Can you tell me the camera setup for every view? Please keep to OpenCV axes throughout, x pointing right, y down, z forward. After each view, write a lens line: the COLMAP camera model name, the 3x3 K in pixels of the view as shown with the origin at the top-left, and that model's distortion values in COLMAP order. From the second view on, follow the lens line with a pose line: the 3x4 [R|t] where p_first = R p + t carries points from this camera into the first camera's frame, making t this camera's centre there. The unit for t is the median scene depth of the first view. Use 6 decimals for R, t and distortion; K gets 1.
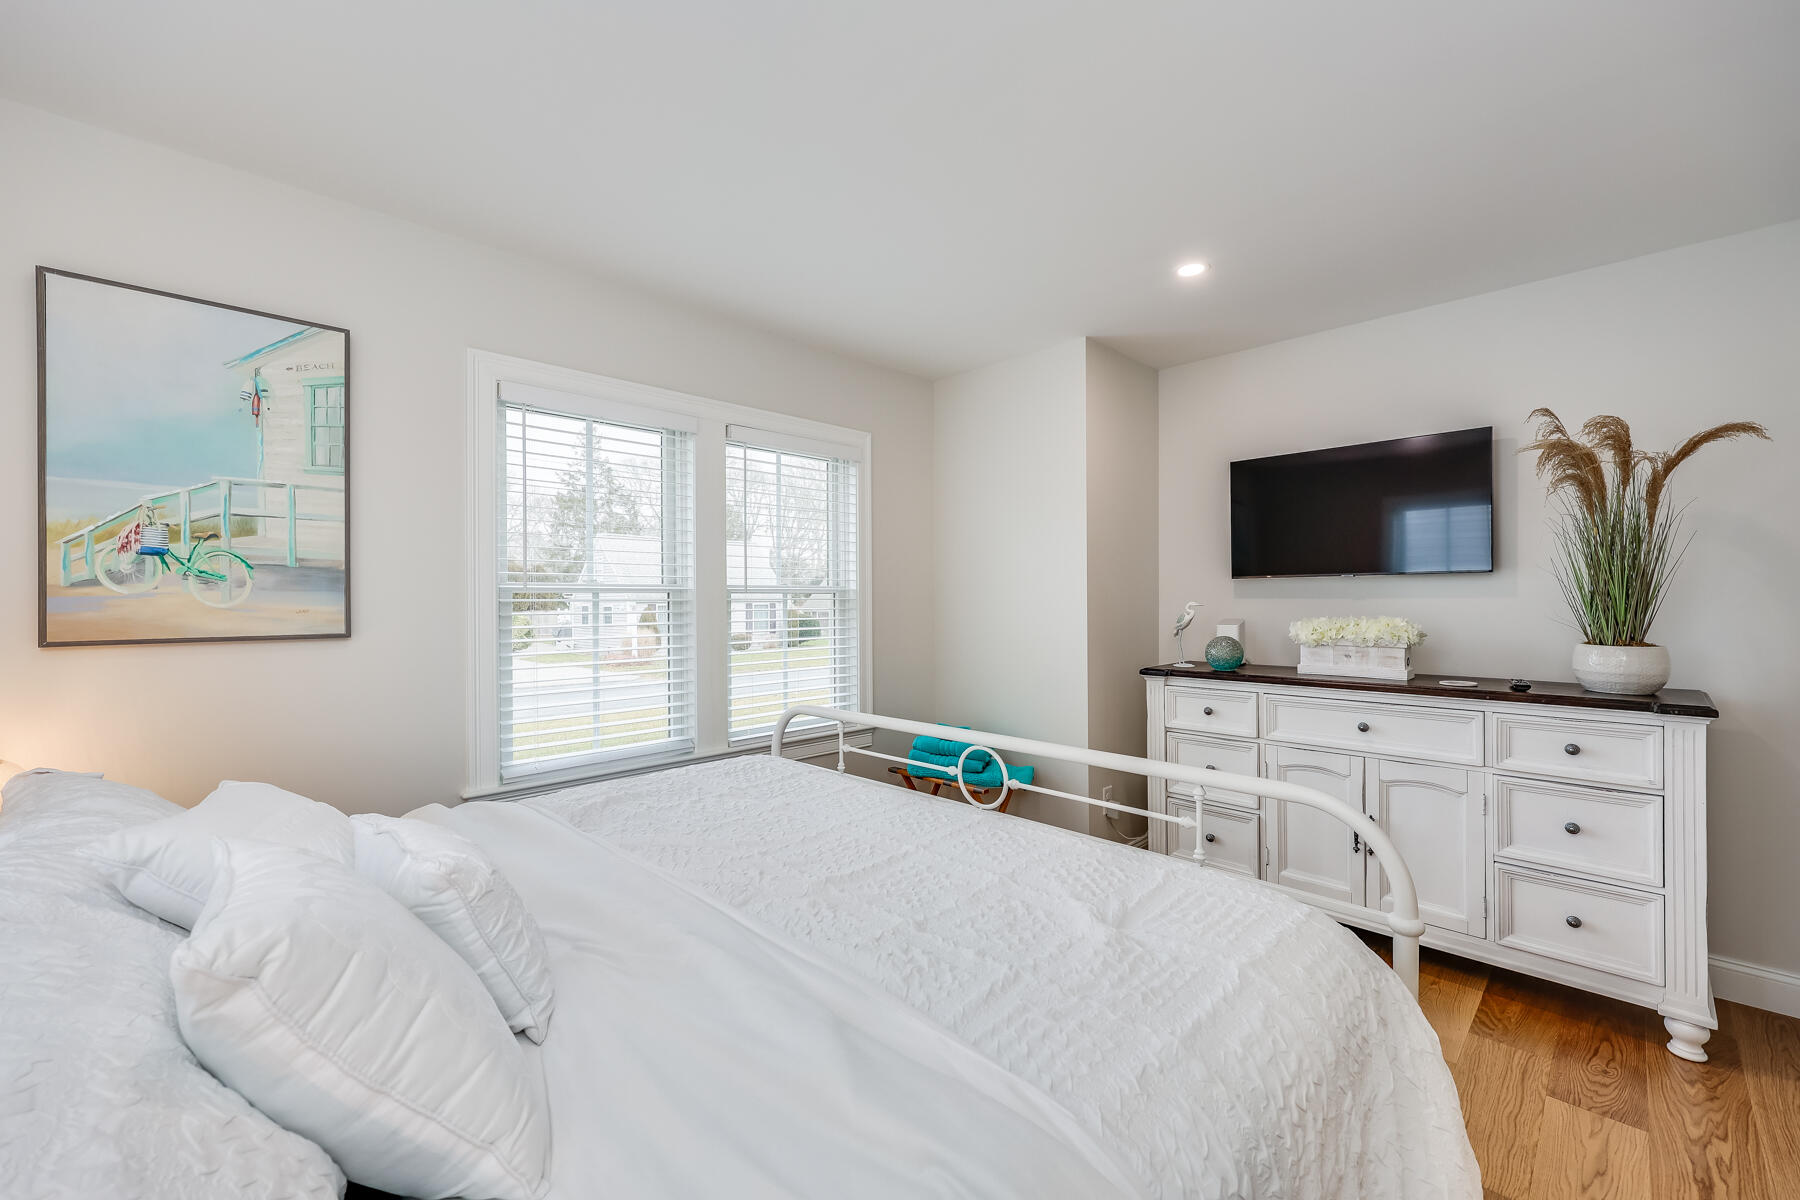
lens RADIAL K [[745.6, 0, 899.2], [0, 745.6, 597.8], [0, 0, 1]] dist [0.018628, -0.001498]
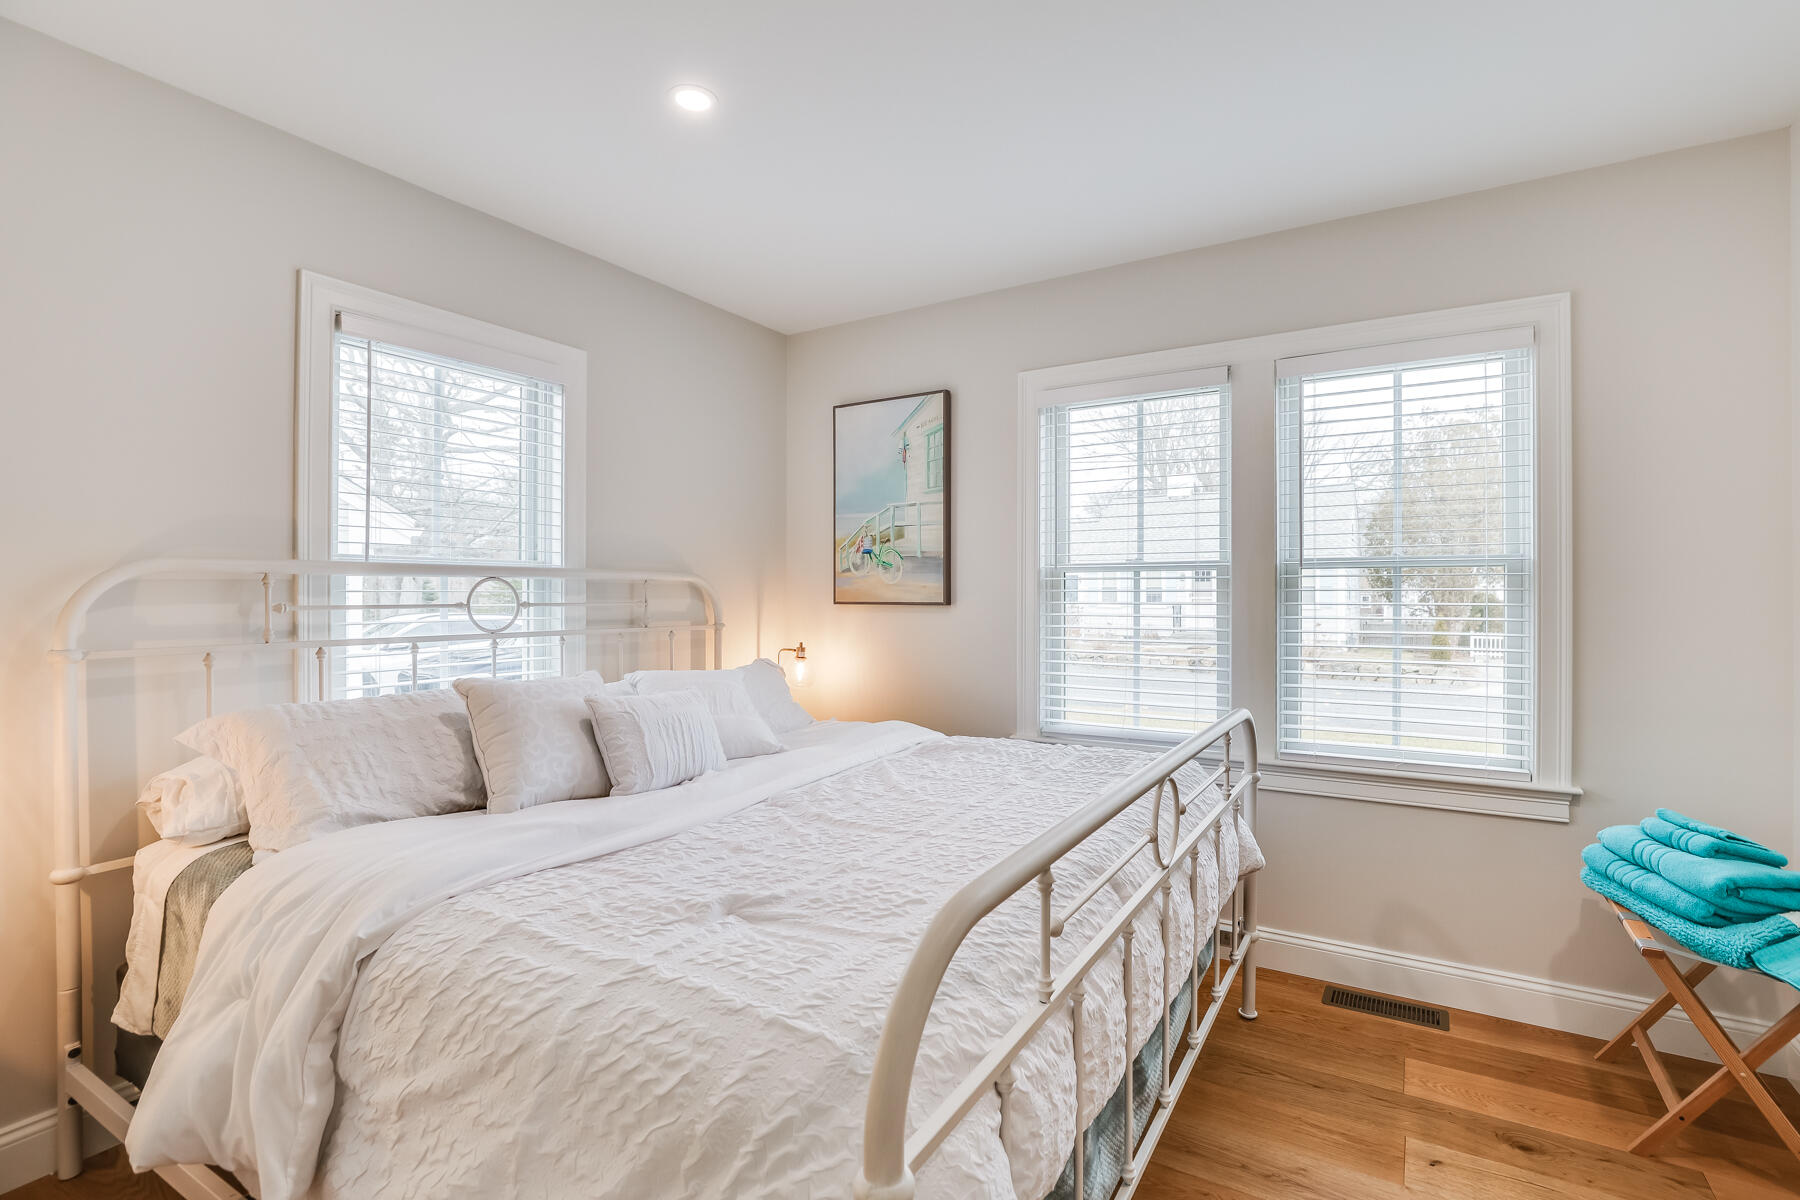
lens RADIAL K [[805.1, 0, 922.1], [0, 805.1, 600.2], [0, 0, 1]] dist [-0.016992, -0.000209]
pose [[0.248699, 0.011236, -0.968516, 0.778833], [0.000769, 0.999930, 0.011798, 0.027060], [0.968581, -0.003679, 0.248673, 0.609299]]
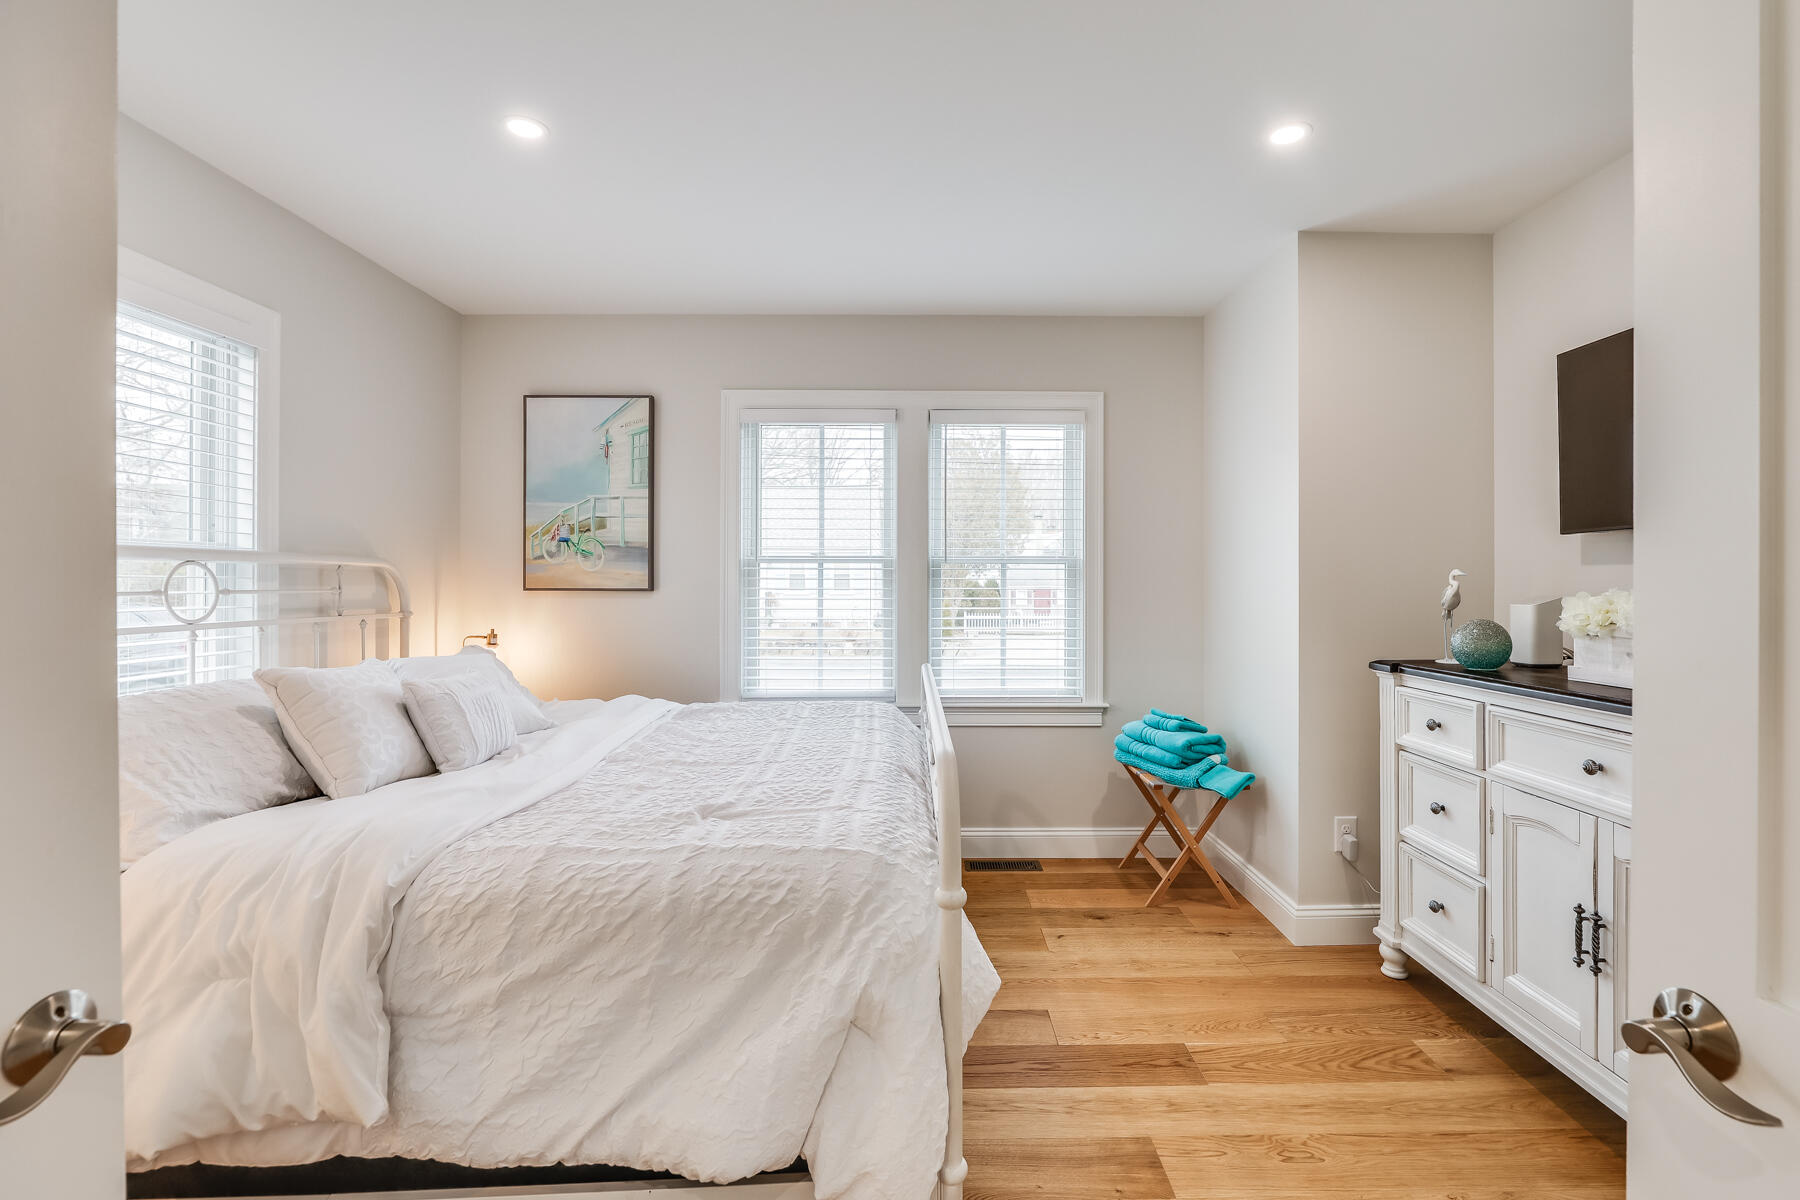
lens RADIAL K [[805.1, 0, 913.0], [0, 805.1, 584.9], [0, 0, 1]] dist [-0.016992, -0.000209]
pose [[0.716303, 0.008123, -0.697742, 0.875090], [-0.004354, 0.999965, 0.007172, 0.026596], [0.697776, -0.002100, 0.716313, 0.193083]]
